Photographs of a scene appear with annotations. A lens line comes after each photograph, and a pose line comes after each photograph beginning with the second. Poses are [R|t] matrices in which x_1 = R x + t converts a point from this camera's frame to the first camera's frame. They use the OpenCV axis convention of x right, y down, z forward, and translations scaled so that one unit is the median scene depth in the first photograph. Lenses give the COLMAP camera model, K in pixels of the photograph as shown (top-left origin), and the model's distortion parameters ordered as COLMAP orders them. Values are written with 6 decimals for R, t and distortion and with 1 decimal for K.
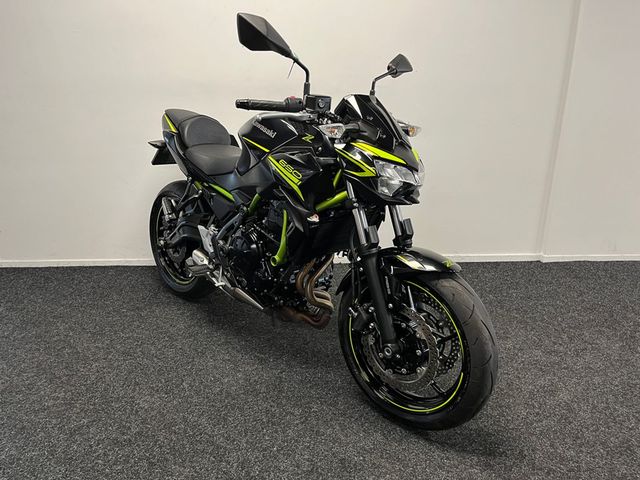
lens RADIAL K [[481.0, 0, 317.7], [0, 481.0, 243.8], [0, 0, 1]] dist [0.095056, -0.126969]
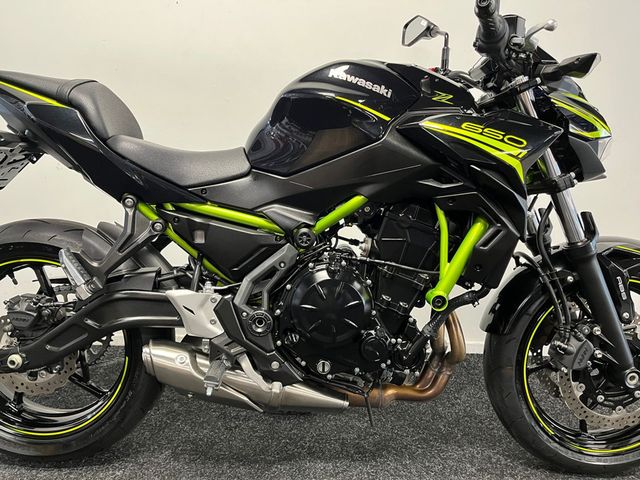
lens RADIAL K [[476.9, 0, 317.4], [0, 476.9, 239.6], [0, 0, 1]] dist [0.090687, -0.115402]
pose [[0.712050, -0.126485, 0.690642, -0.577298], [0.214201, 0.975881, -0.042116, -0.045157], [-0.668658, 0.177925, 0.721969, 0.665432]]
